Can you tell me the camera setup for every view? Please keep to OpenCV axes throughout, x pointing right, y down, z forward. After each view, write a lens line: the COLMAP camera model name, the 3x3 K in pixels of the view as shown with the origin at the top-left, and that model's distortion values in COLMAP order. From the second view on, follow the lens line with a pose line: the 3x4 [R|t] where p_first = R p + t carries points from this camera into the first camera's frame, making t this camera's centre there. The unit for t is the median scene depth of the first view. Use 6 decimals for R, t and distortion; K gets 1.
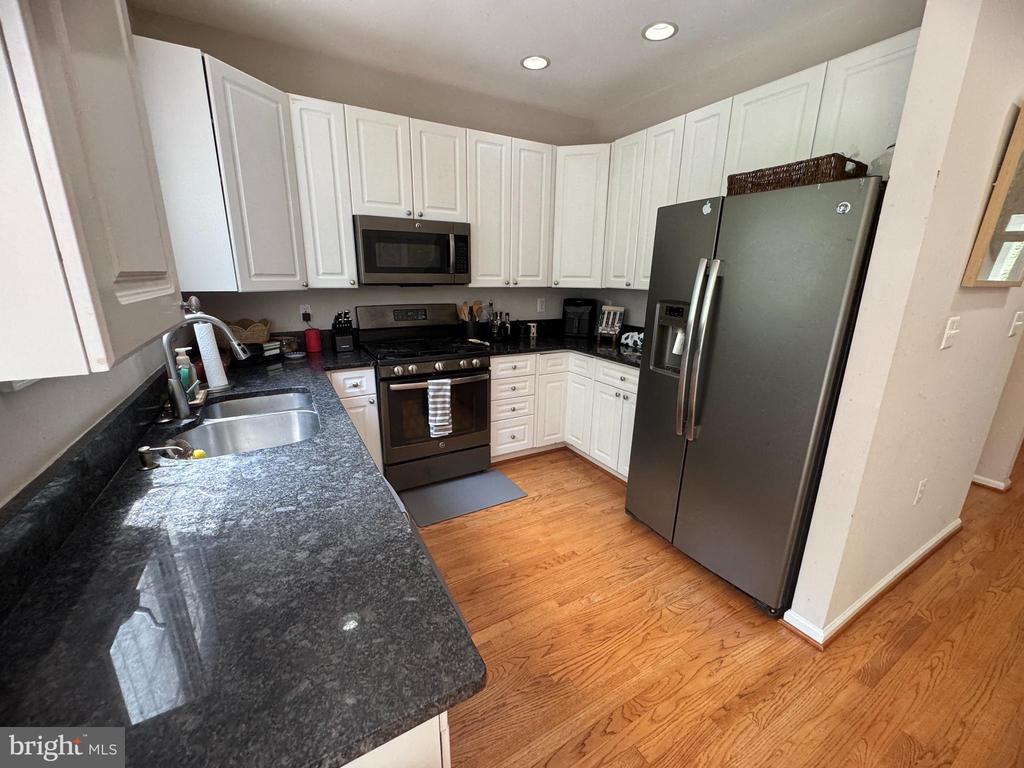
lens RADIAL K [[409.7, 0, 512.2], [0, 409.7, 381.6], [0, 0, 1]] dist [0.000510, -0.000130]
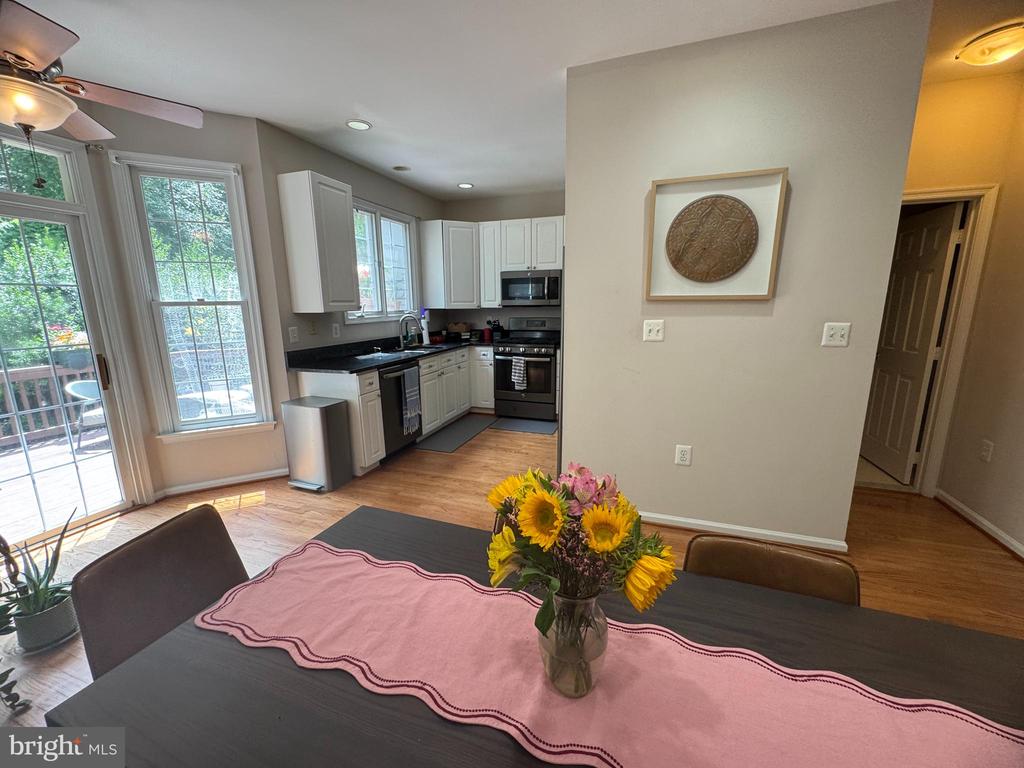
lens RADIAL K [[409.7, 0, 514.3], [0, 409.7, 386.1], [0, 0, 1]] dist [0.000510, -0.000130]
pose [[0.647418, 0.131321, -0.750736, 1.231618], [-0.179673, 0.983578, 0.017104, 0.099271], [0.740653, 0.123813, 0.660381, -0.212009]]
